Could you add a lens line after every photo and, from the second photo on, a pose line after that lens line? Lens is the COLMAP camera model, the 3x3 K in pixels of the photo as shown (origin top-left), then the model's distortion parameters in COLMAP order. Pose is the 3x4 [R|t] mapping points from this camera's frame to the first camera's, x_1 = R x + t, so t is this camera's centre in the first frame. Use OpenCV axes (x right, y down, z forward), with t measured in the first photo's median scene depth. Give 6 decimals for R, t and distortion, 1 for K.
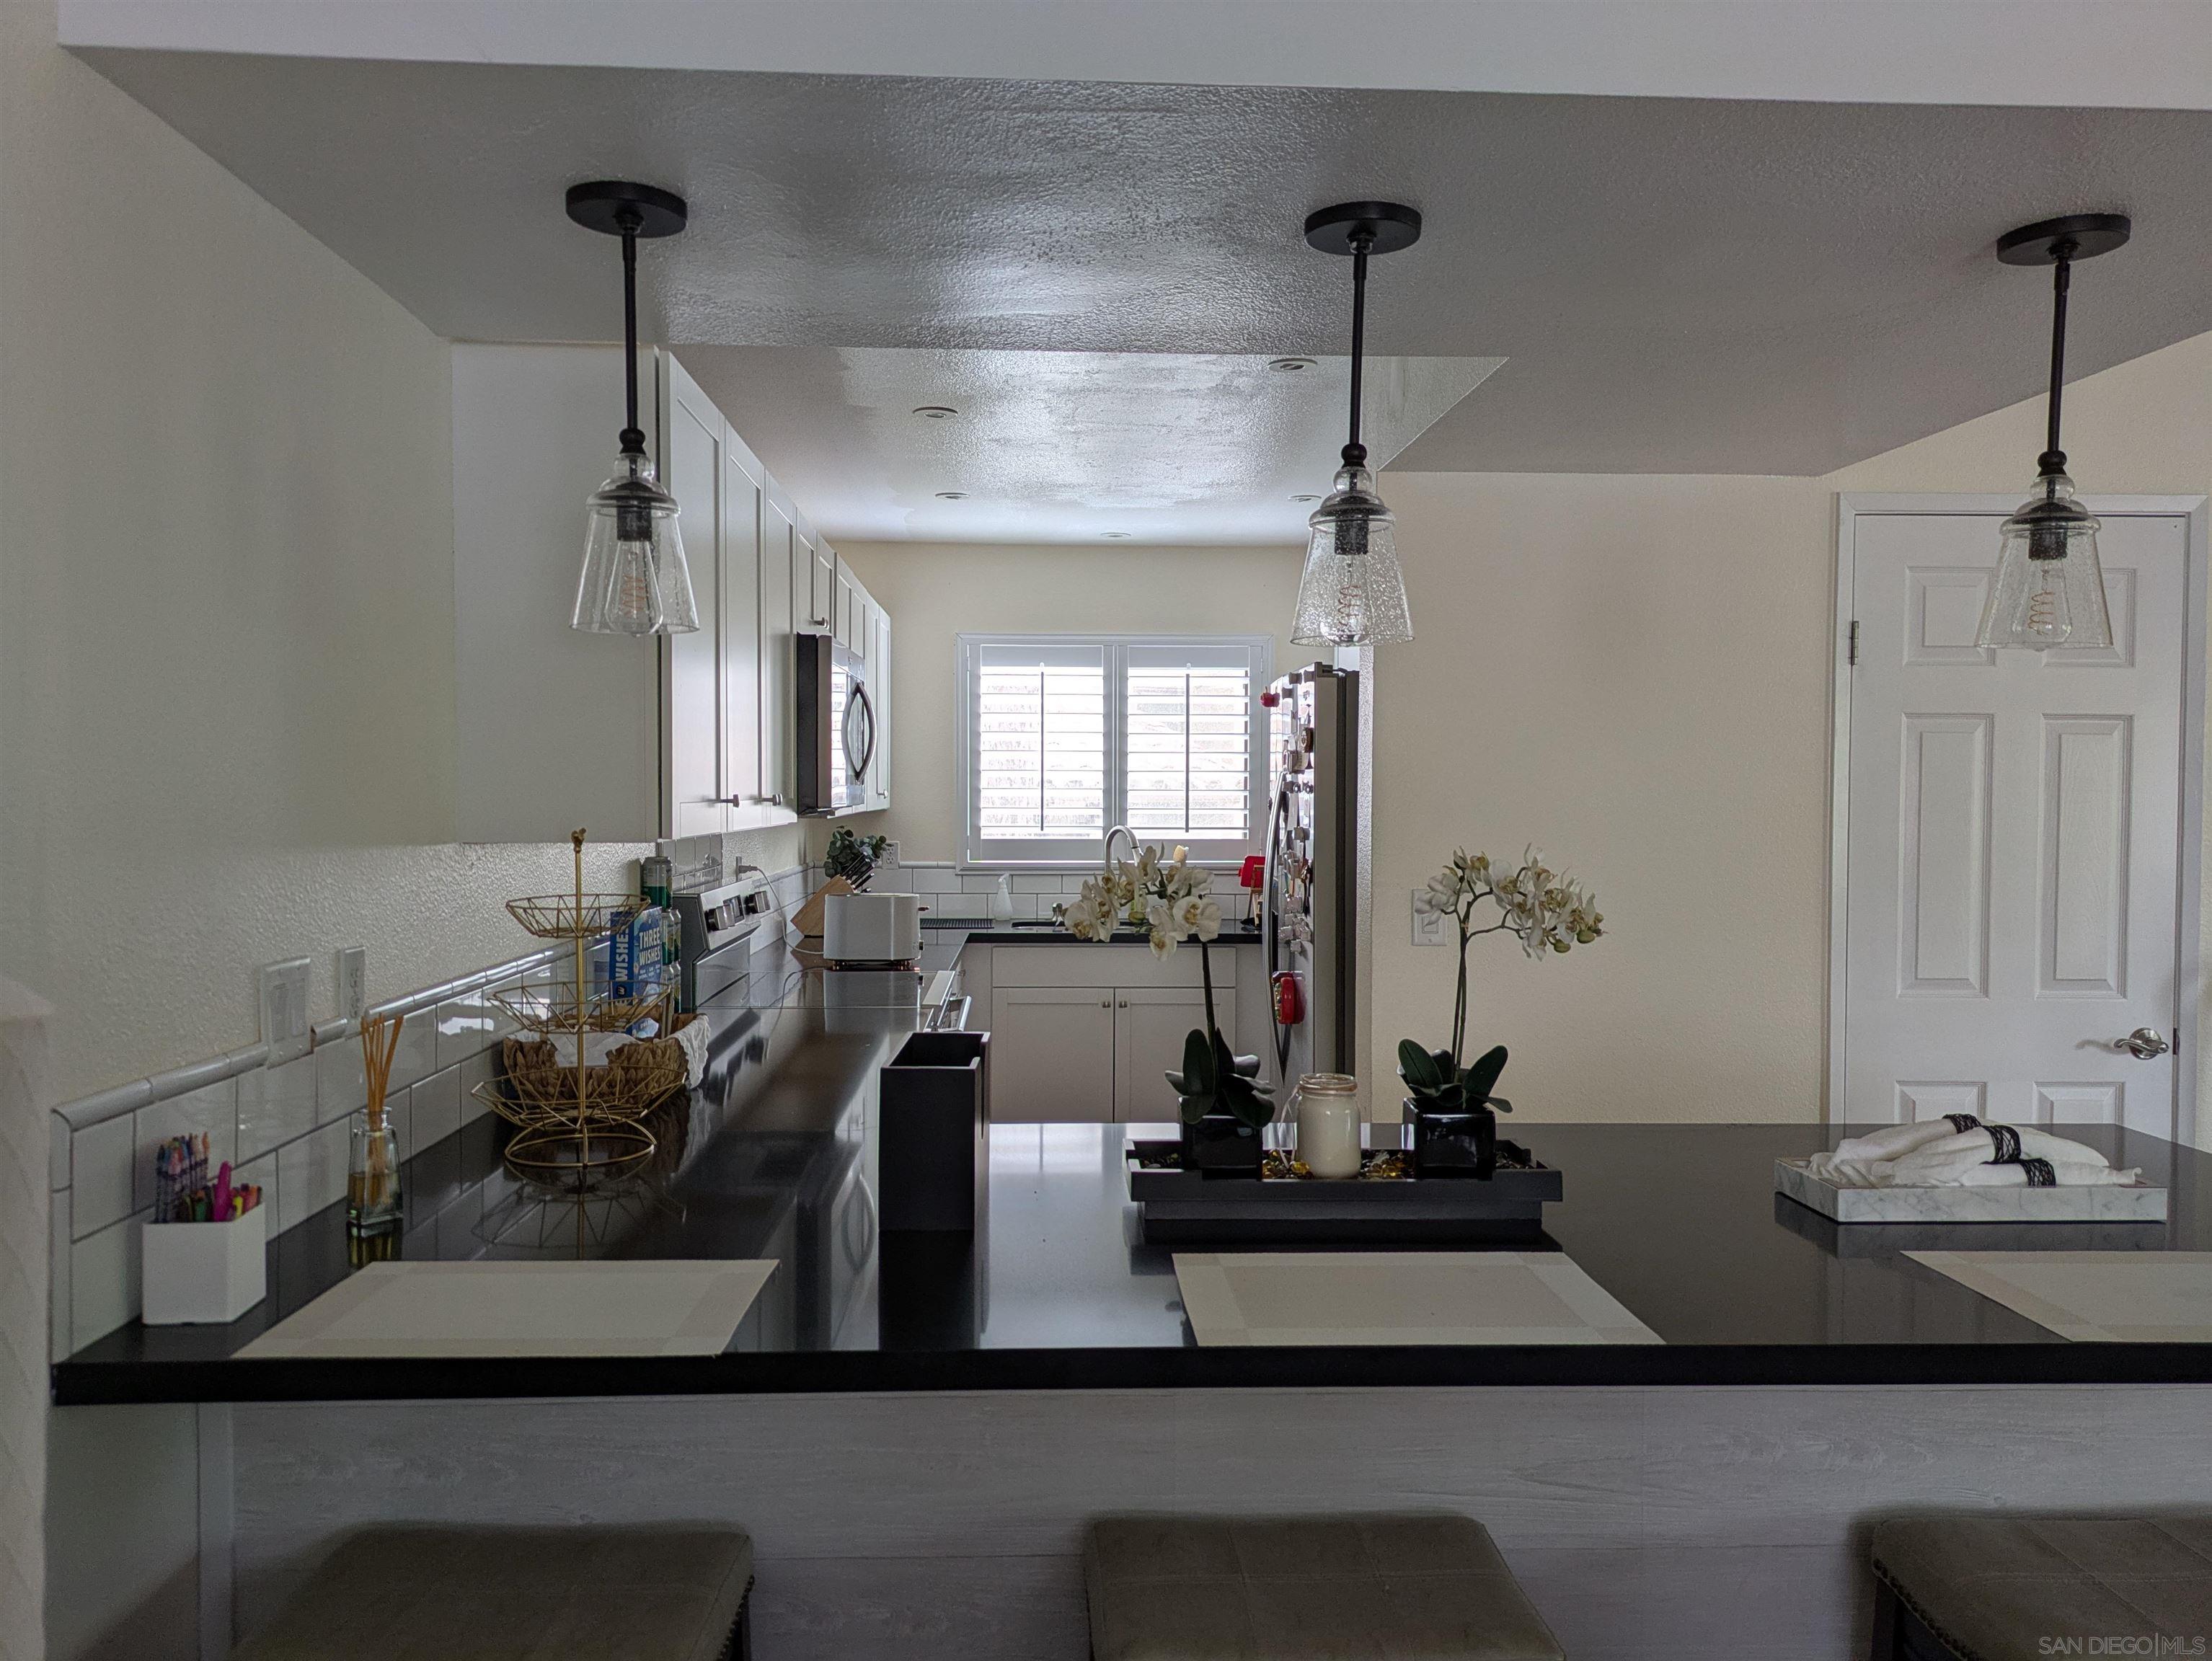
lens RADIAL K [[1635.6, 0, 1086.6], [0, 1635.6, 825.0], [0, 0, 1]] dist [0.026172, -0.001126]
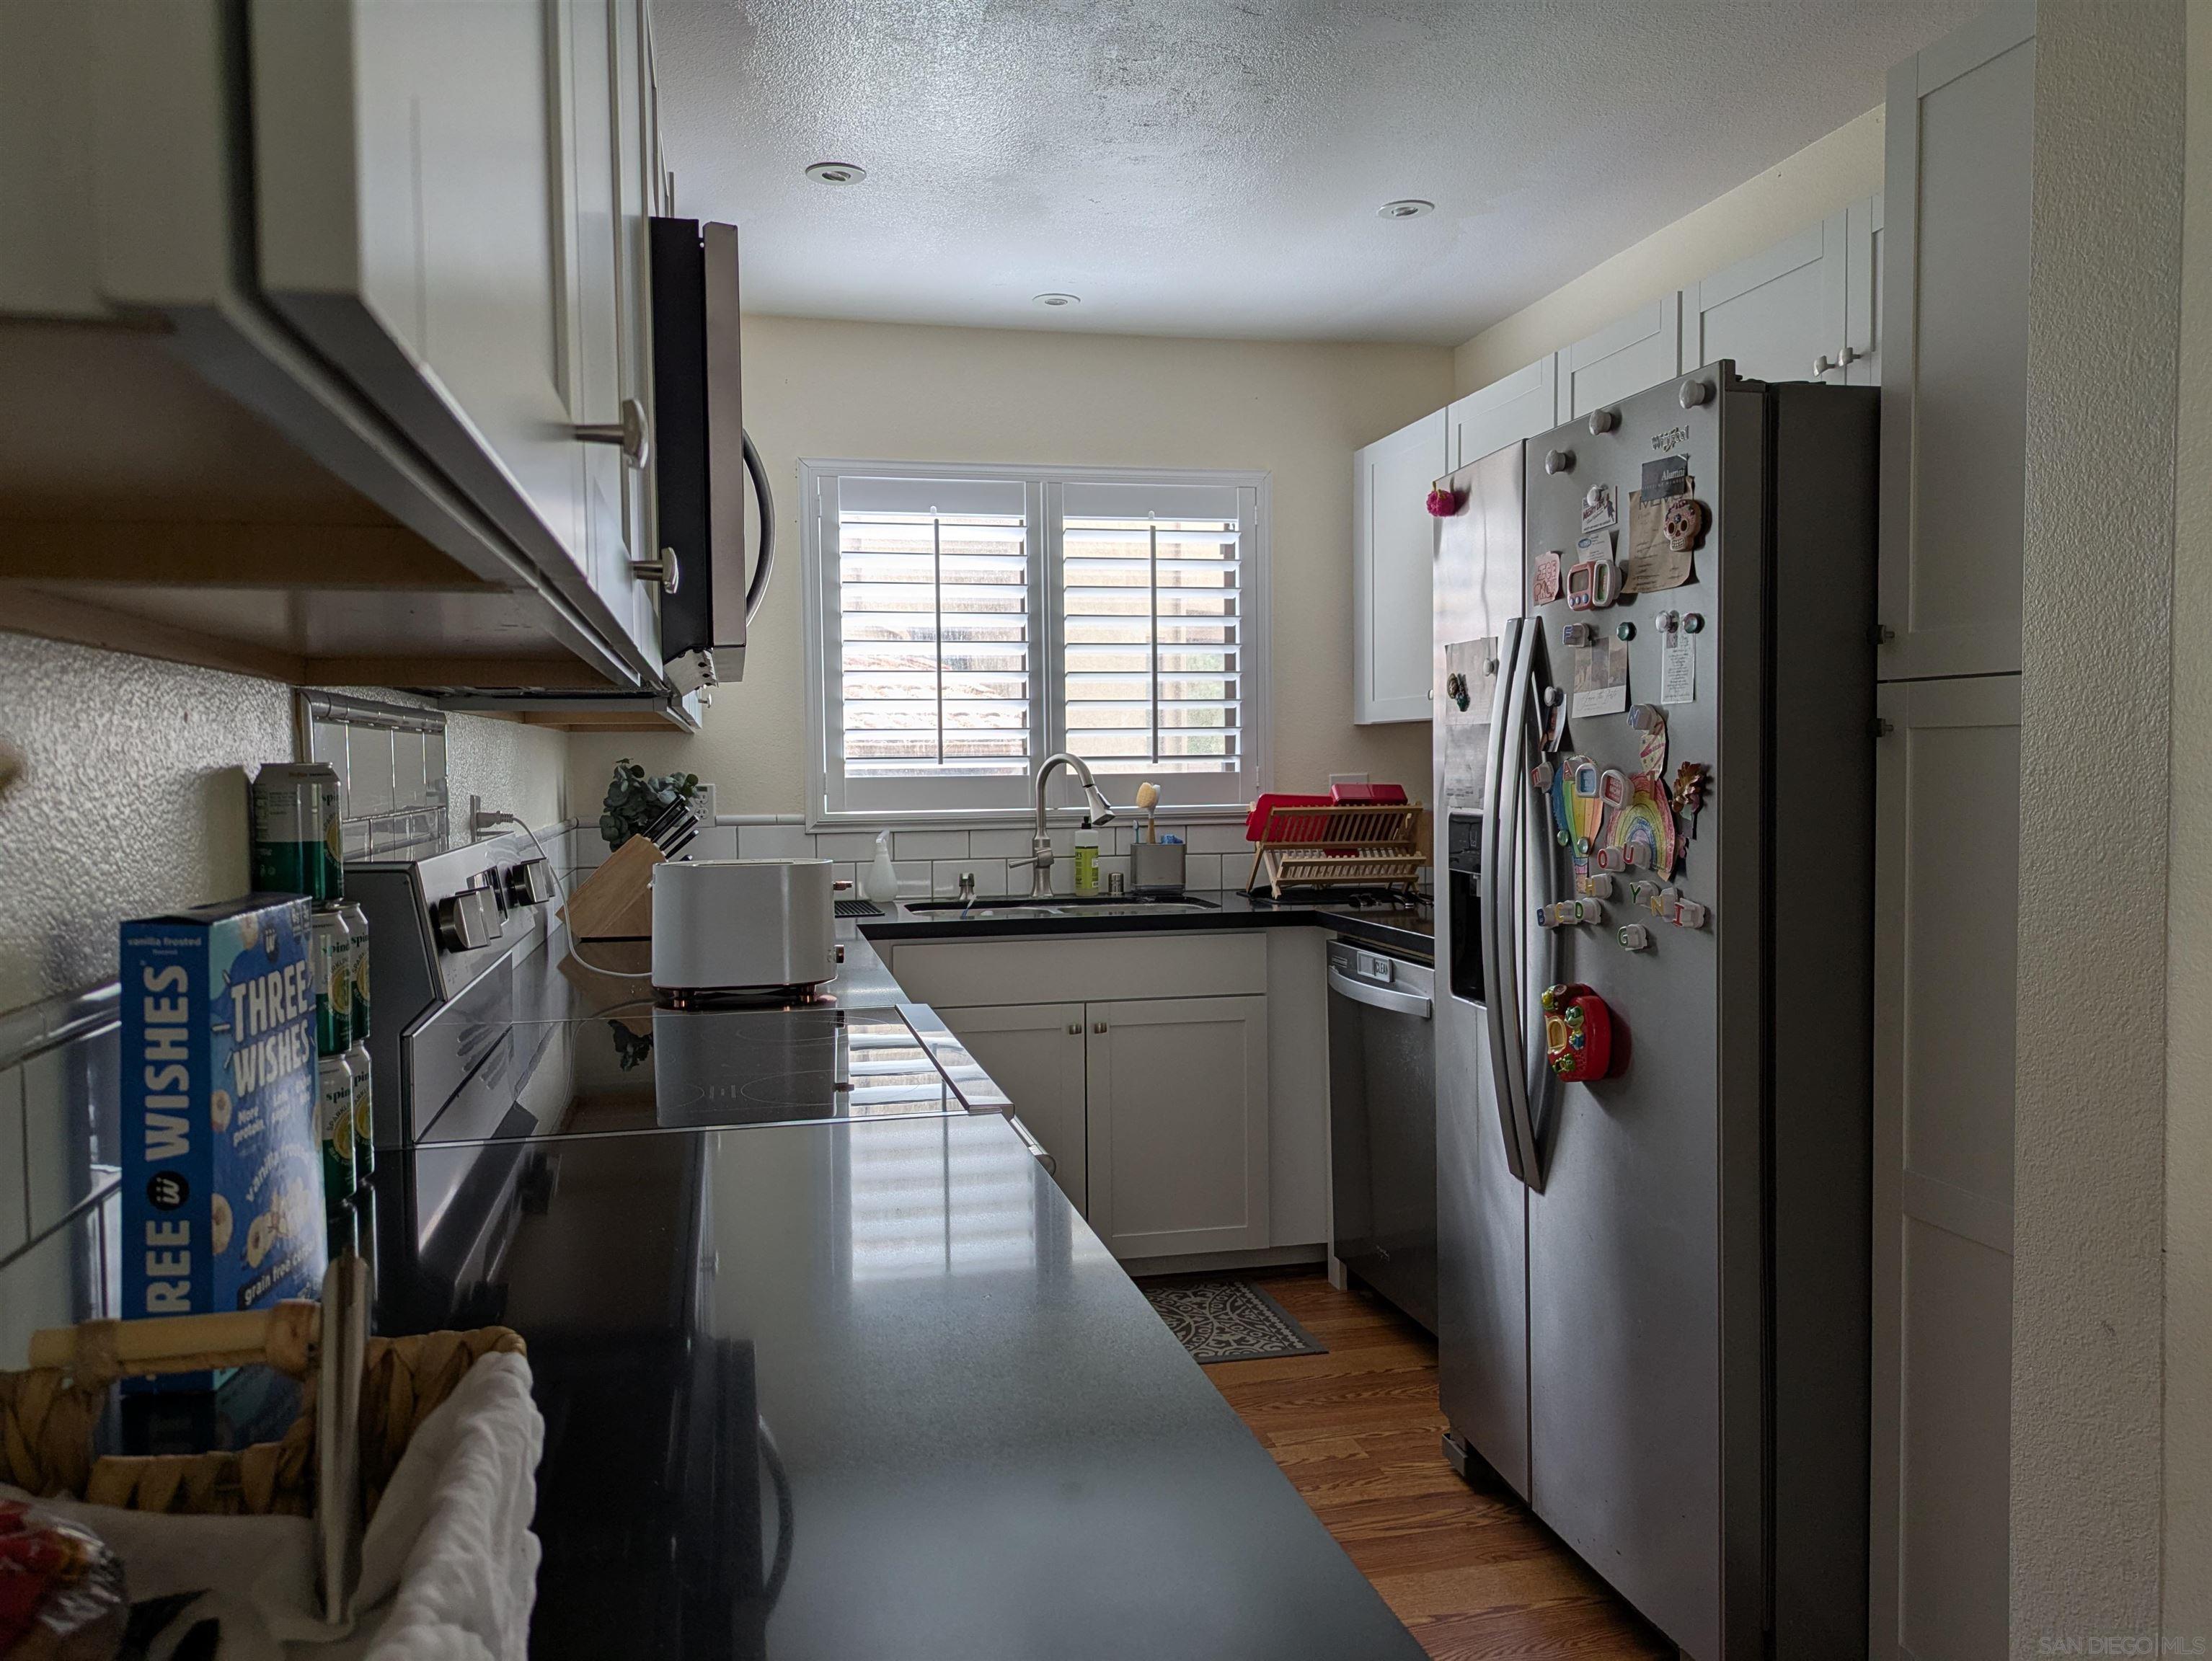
lens RADIAL K [[1635.6, 0, 1096.0], [0, 1635.6, 833.7], [0, 0, 1]] dist [0.026172, -0.001126]
pose [[0.982432, -0.020950, 0.185443, -0.144554], [0.016840, 0.999577, 0.023710, 0.027950], [-0.185862, -0.020171, 0.982369, 0.564665]]
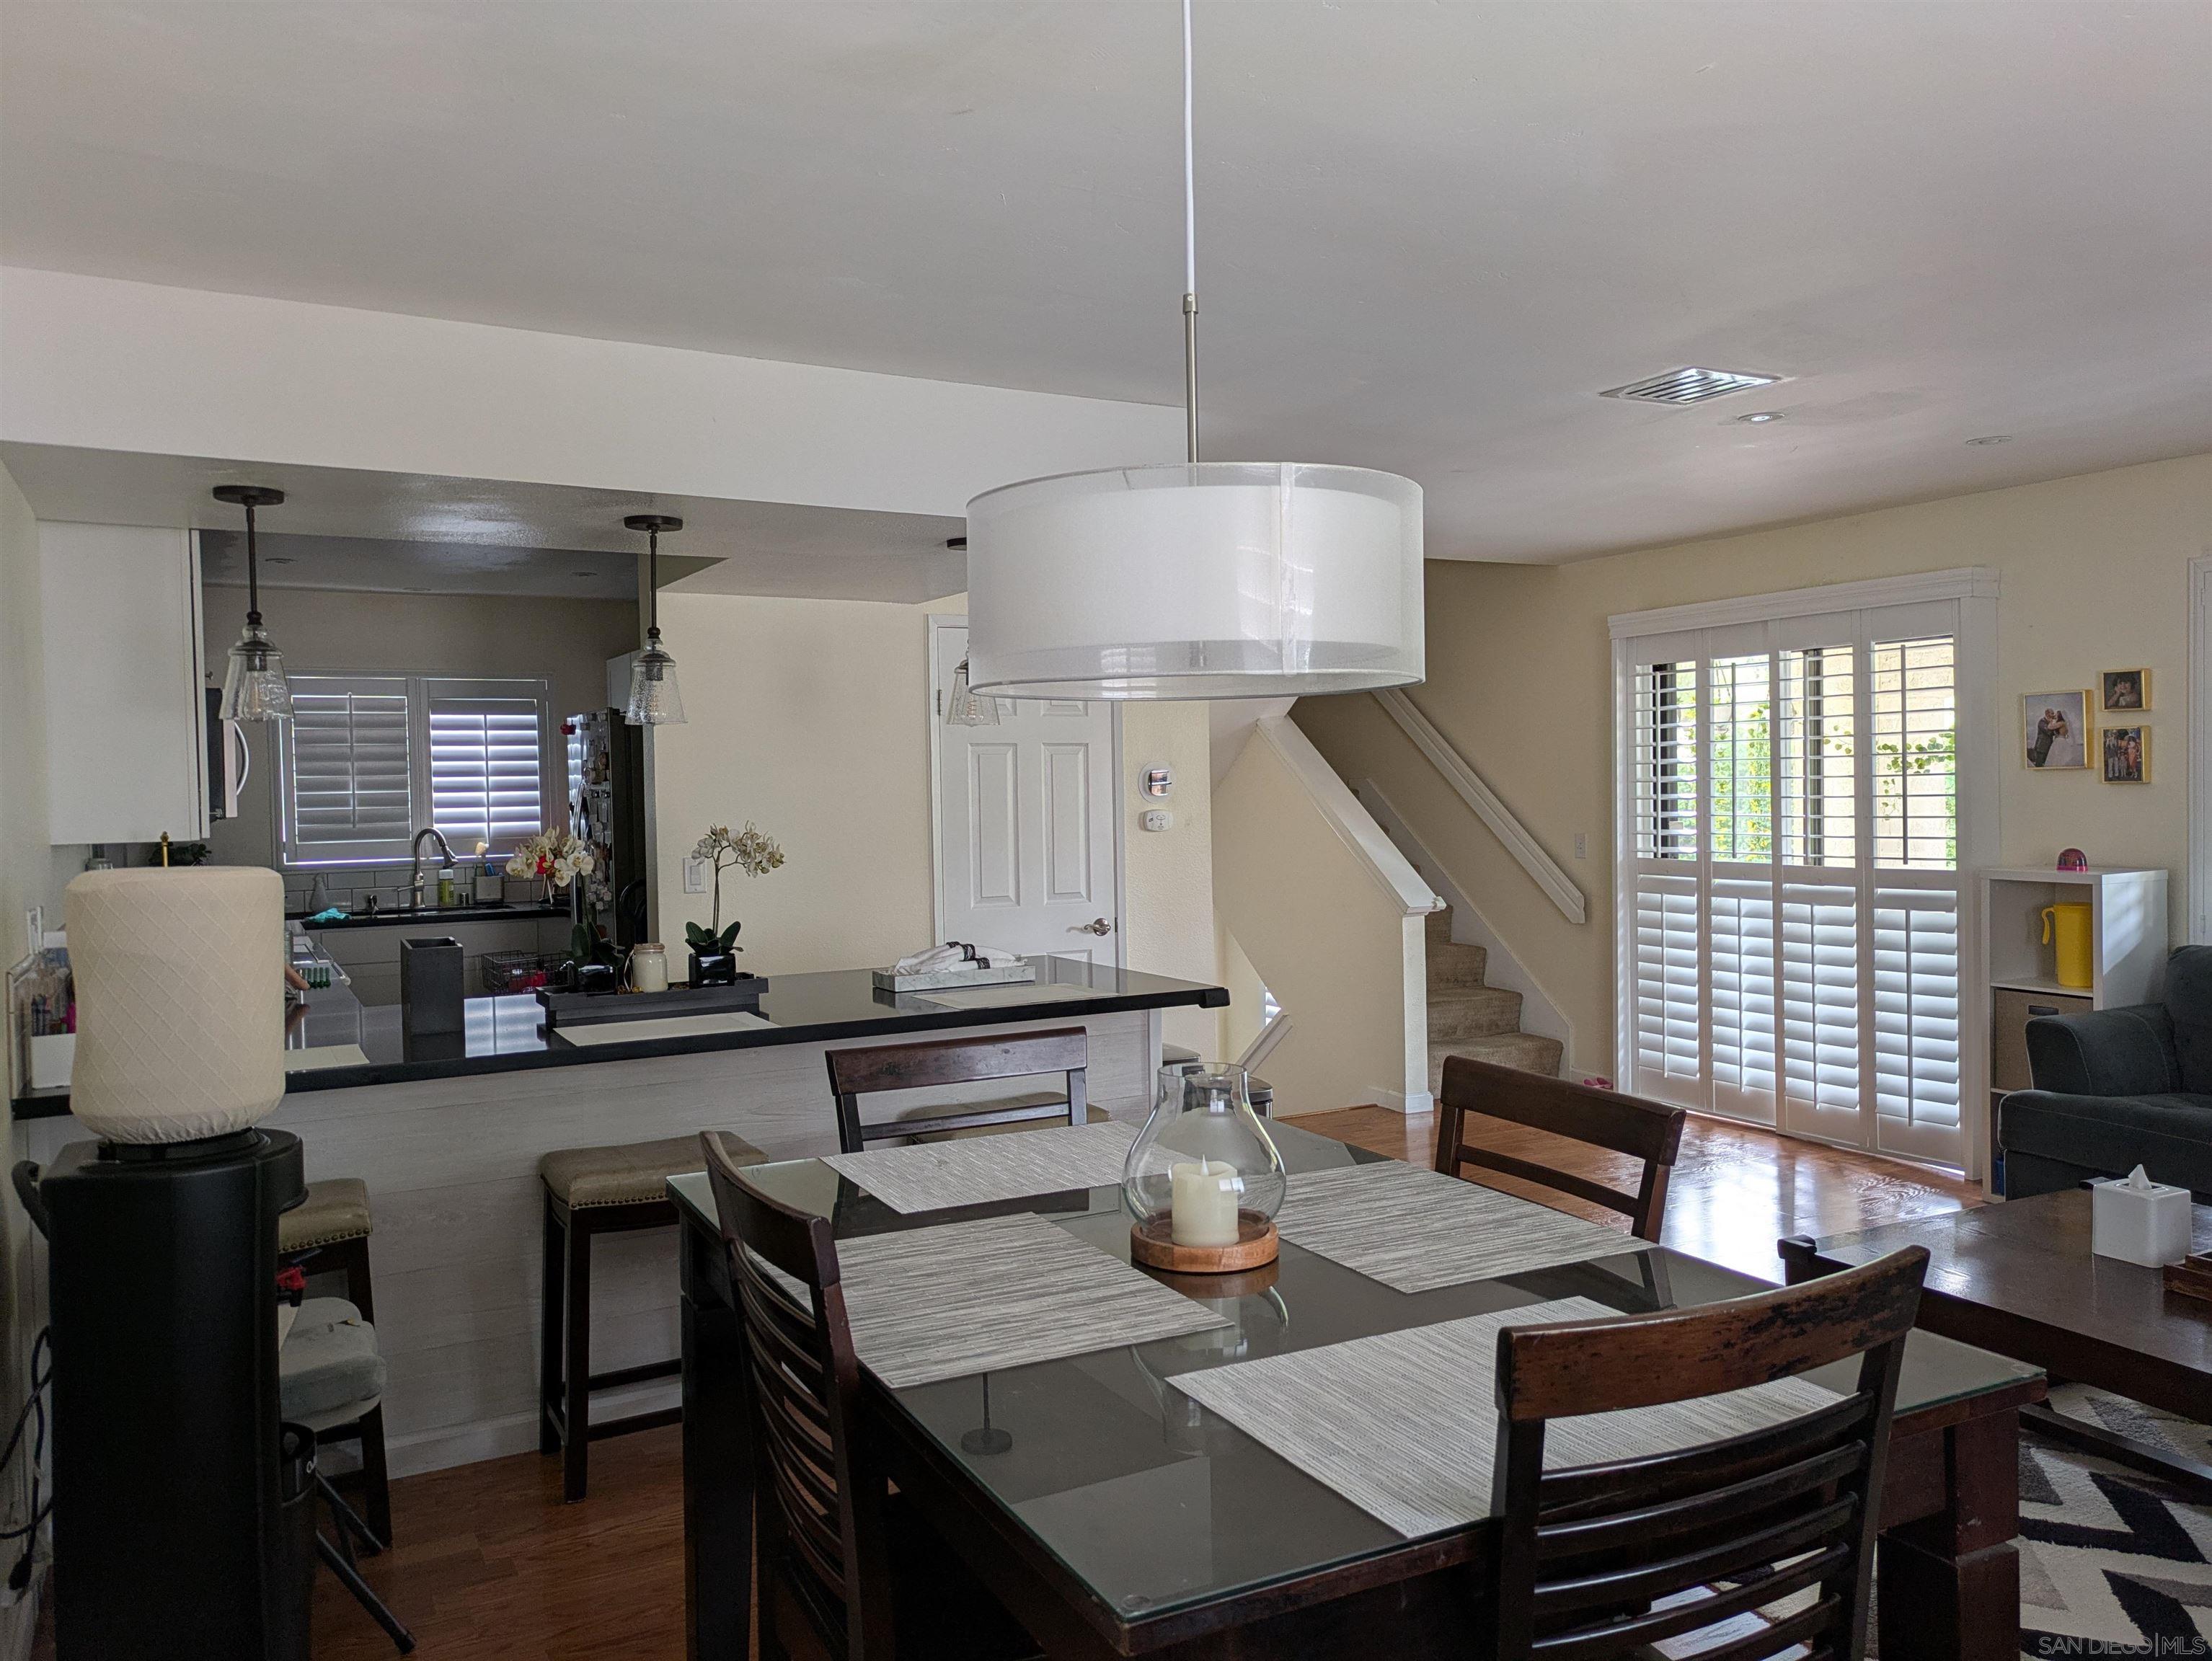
lens RADIAL K [[1635.6, 0, 1113.9], [0, 1635.6, 809.3], [0, 0, 1]] dist [0.026172, -0.001126]
pose [[0.892677, -0.030037, 0.449695, -0.119477], [0.034341, 0.999409, -0.001414, 0.007768], [-0.449387, 0.016705, 0.893181, -0.512633]]
